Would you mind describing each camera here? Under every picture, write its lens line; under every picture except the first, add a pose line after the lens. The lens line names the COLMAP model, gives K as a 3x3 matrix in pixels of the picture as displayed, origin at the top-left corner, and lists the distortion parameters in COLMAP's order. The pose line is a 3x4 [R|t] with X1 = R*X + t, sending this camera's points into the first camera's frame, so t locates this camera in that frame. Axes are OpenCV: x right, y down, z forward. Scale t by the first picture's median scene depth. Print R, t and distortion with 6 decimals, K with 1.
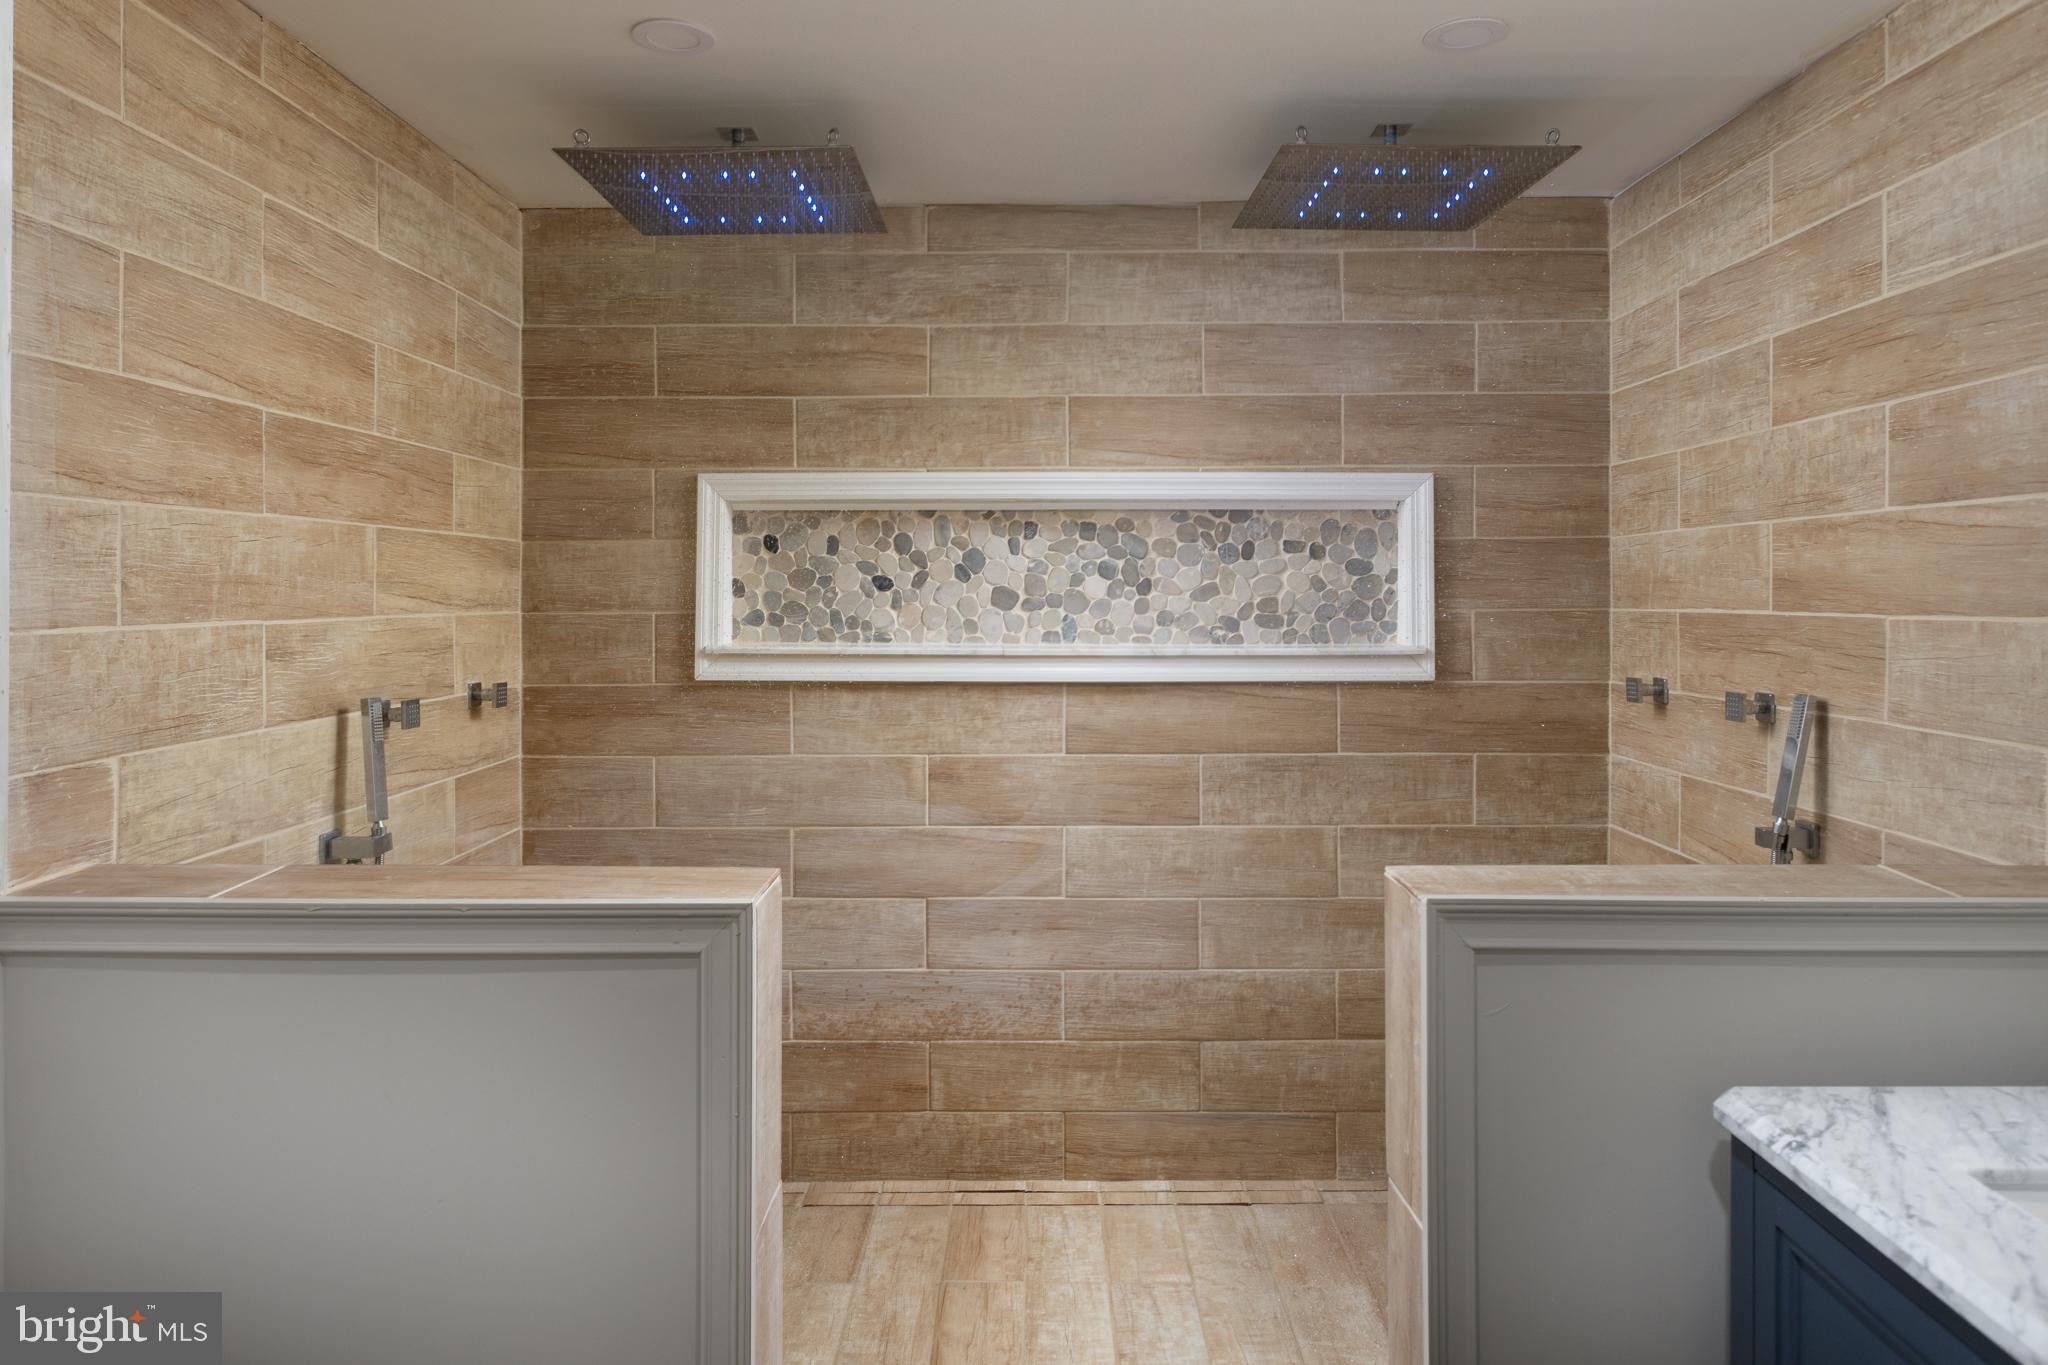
lens RADIAL K [[1245.4, 0, 1022.1], [0, 1245.4, 581.9], [0, 0, 1]] dist [-0.007415, 0.004531]
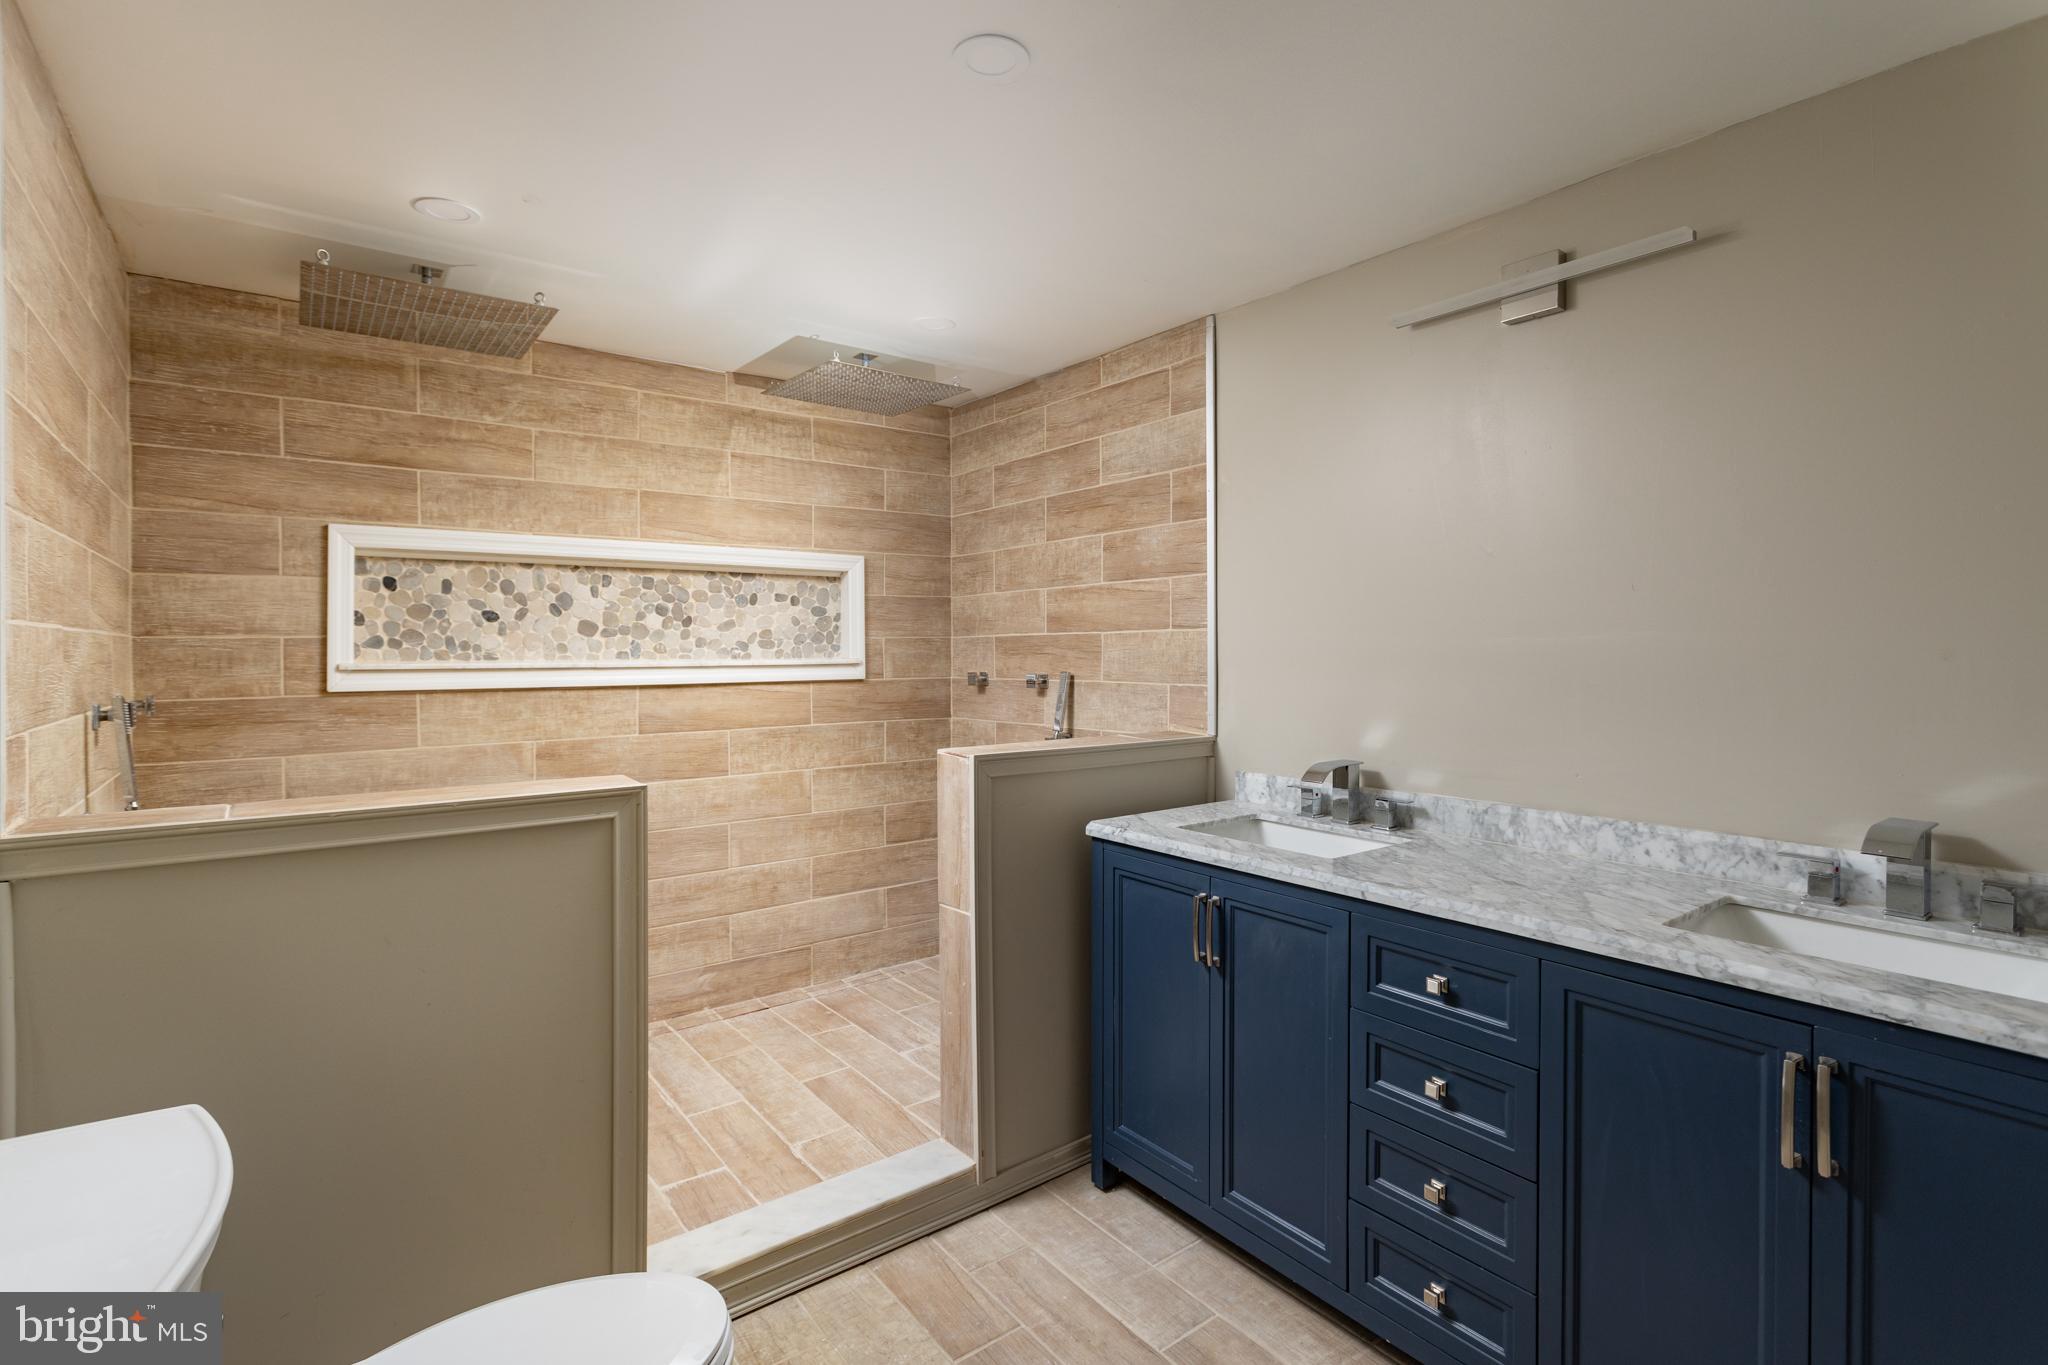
lens RADIAL K [[953.2, 0, 1026.1], [0, 953.2, 647.6], [0, 0, 1]] dist [0.001338, 0.000765]
pose [[0.794532, -0.003623, 0.607212, -0.283384], [0.000188, 0.999984, 0.005720, 0.029862], [-0.607223, -0.004430, 0.794519, -0.165249]]
